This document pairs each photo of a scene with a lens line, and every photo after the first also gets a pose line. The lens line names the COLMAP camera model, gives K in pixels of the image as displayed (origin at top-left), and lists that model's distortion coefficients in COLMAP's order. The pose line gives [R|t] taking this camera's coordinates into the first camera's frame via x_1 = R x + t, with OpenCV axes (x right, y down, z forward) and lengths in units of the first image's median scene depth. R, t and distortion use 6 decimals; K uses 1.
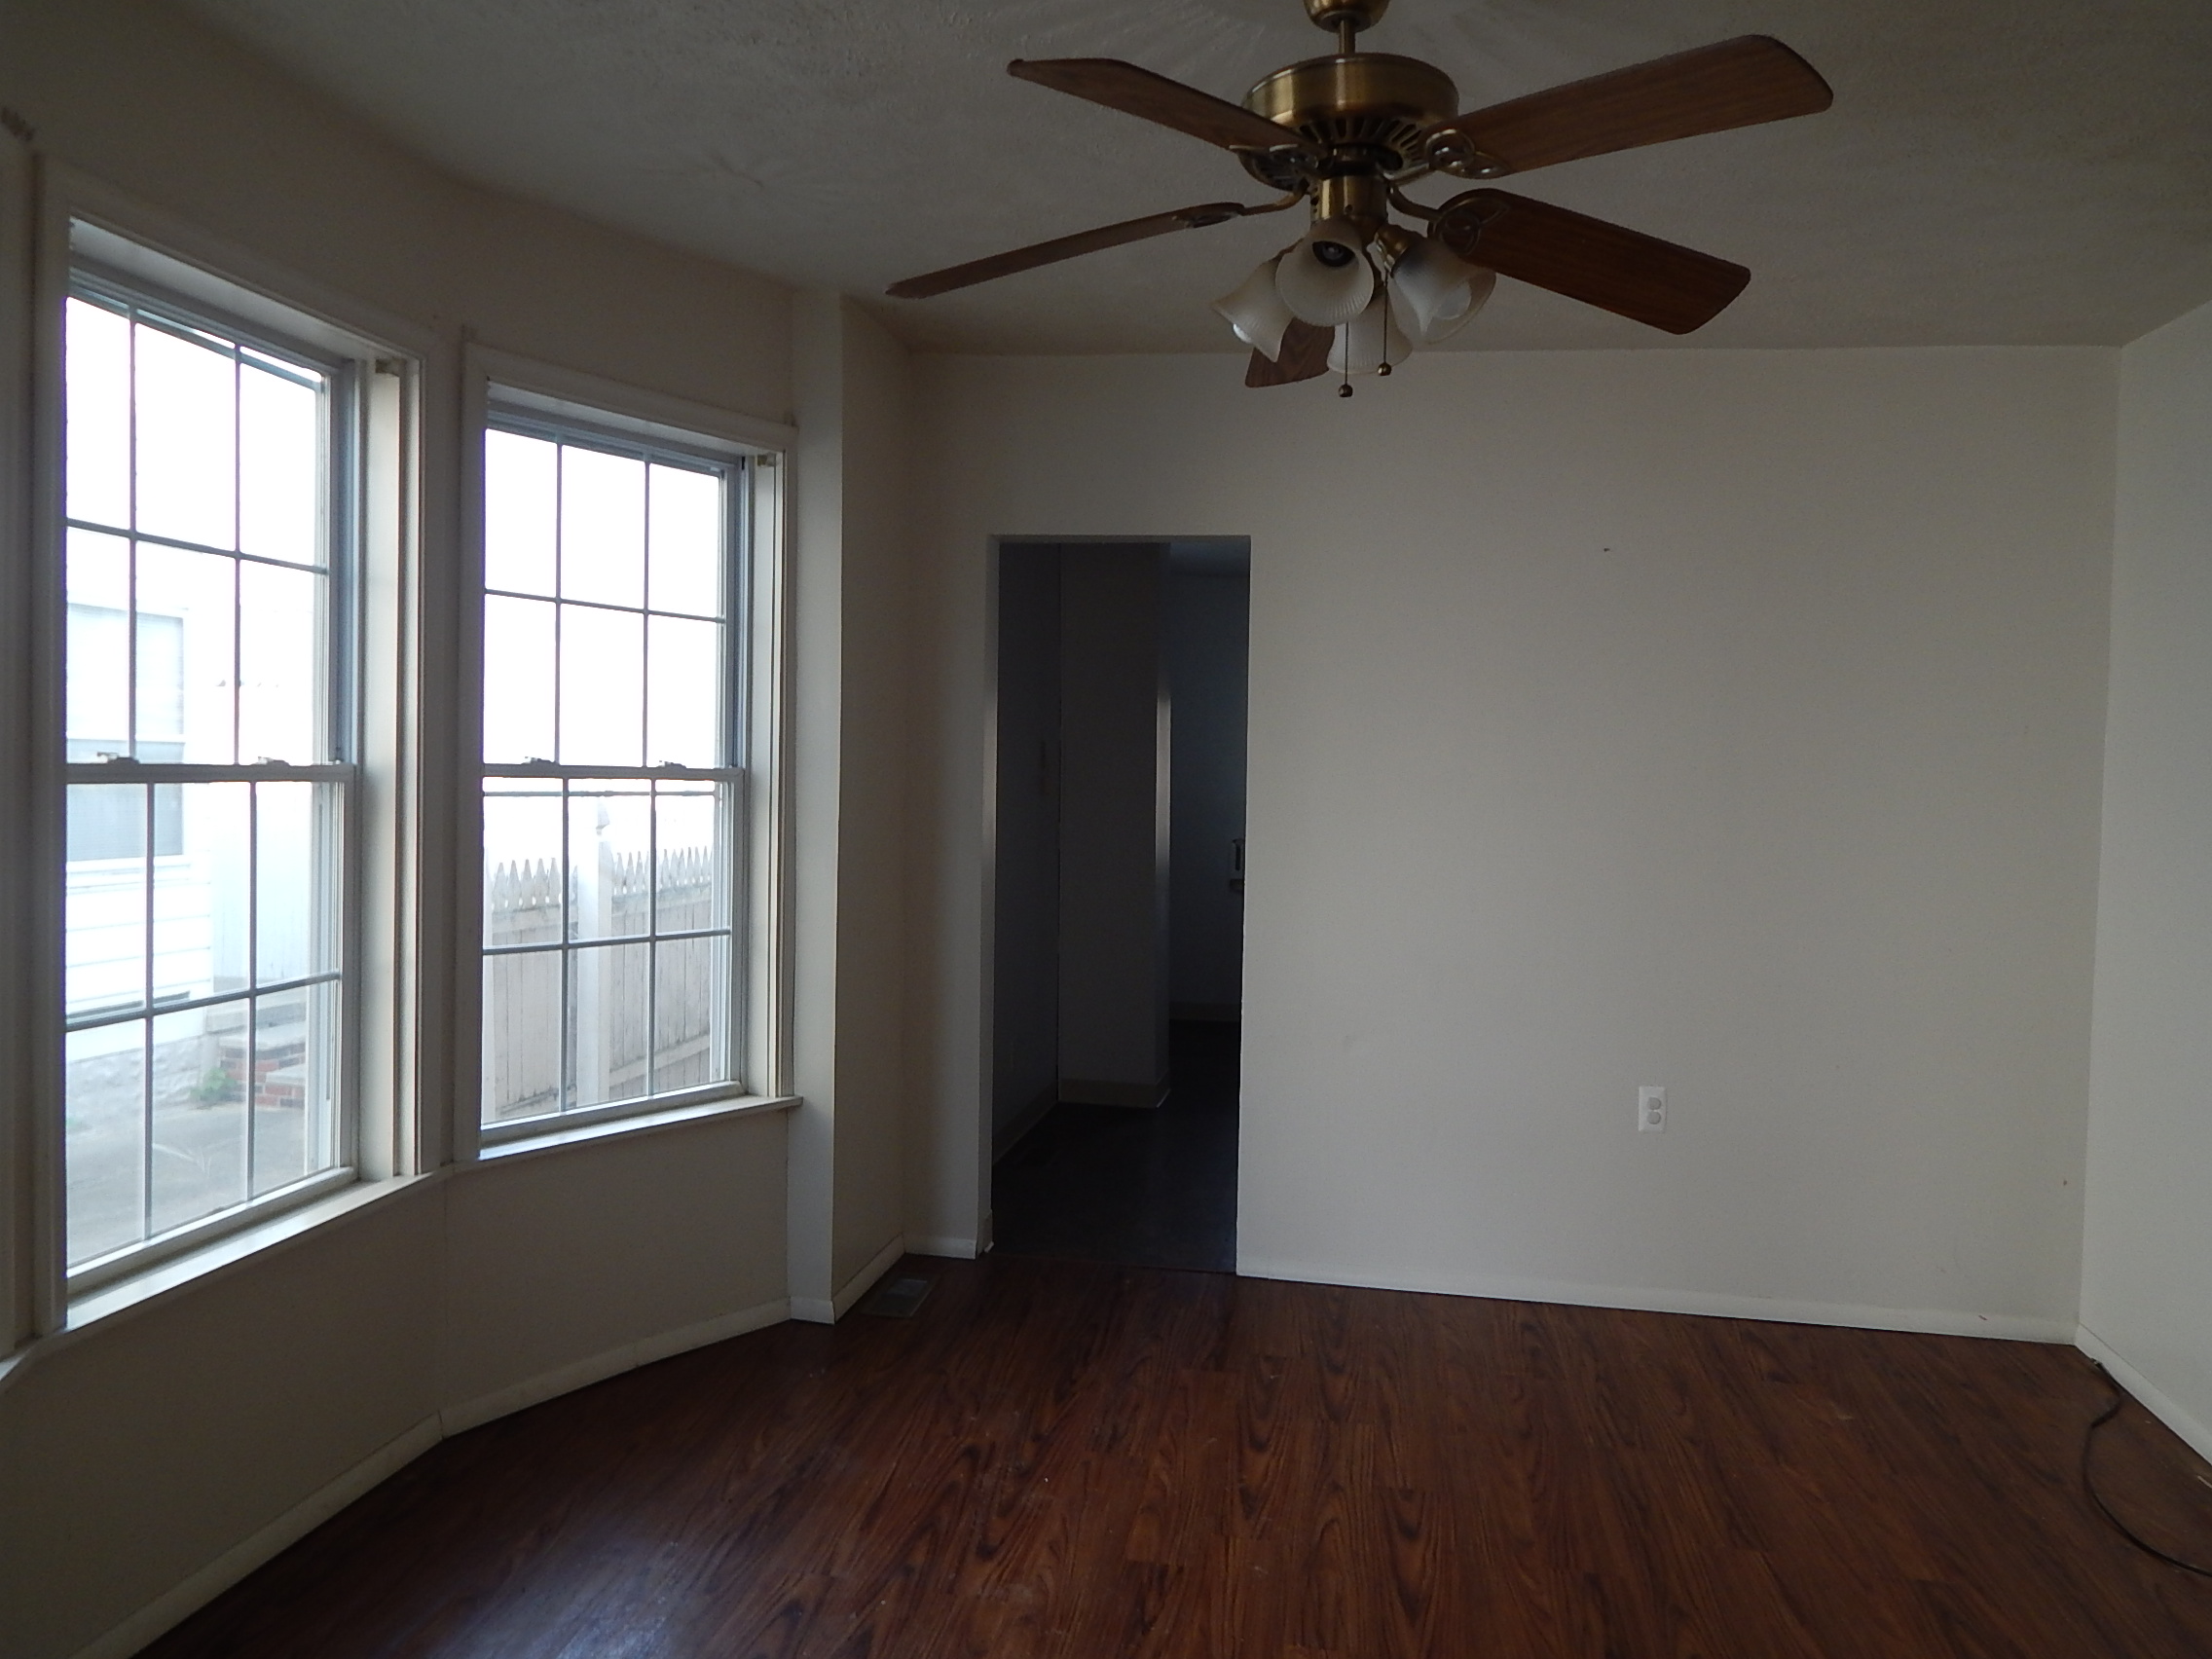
lens RADIAL K [[1656.3, 0, 1110.7], [0, 1656.3, 824.4], [0, 0, 1]] dist [-0.026396, 0.003216]
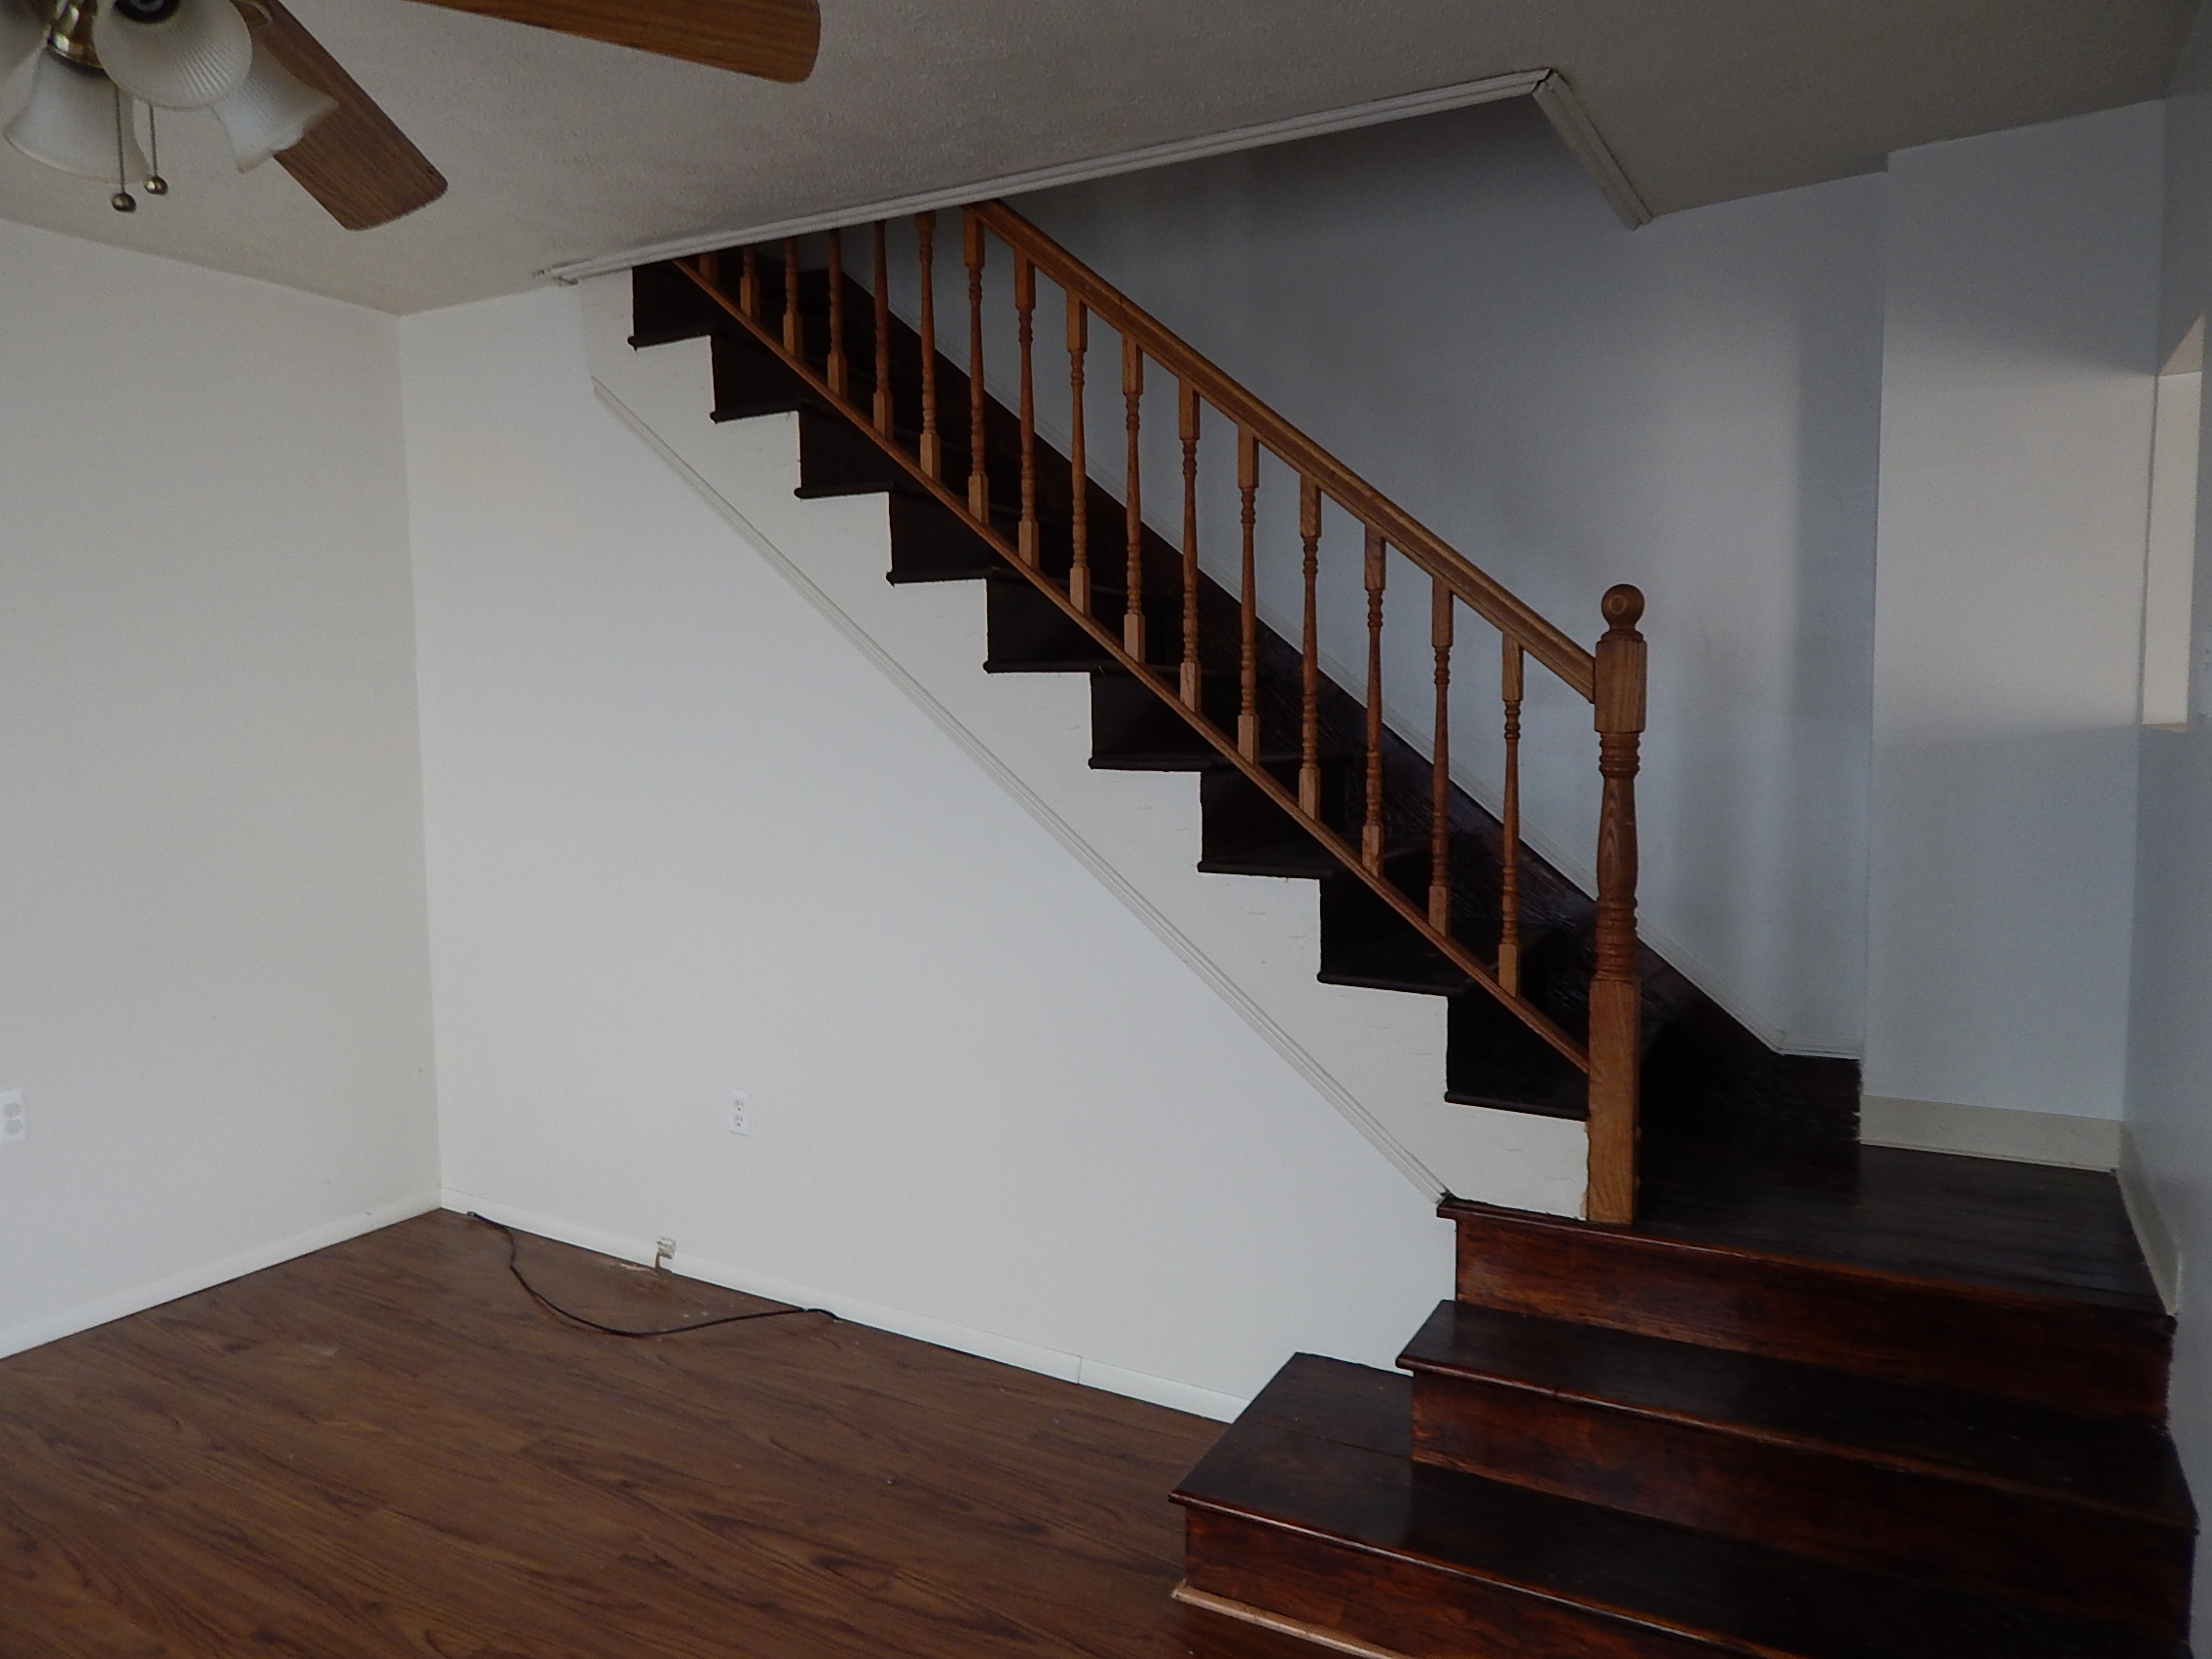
lens RADIAL K [[1471.6, 0, 1105.2], [0, 1471.6, 828.8], [0, 0, 1]] dist [0.009916, -0.003877]
pose [[0.325557, -0.115767, 0.938409, -0.231910], [0.051200, 0.993179, 0.104761, -0.032856], [-0.944135, 0.013941, 0.329263, 0.263640]]
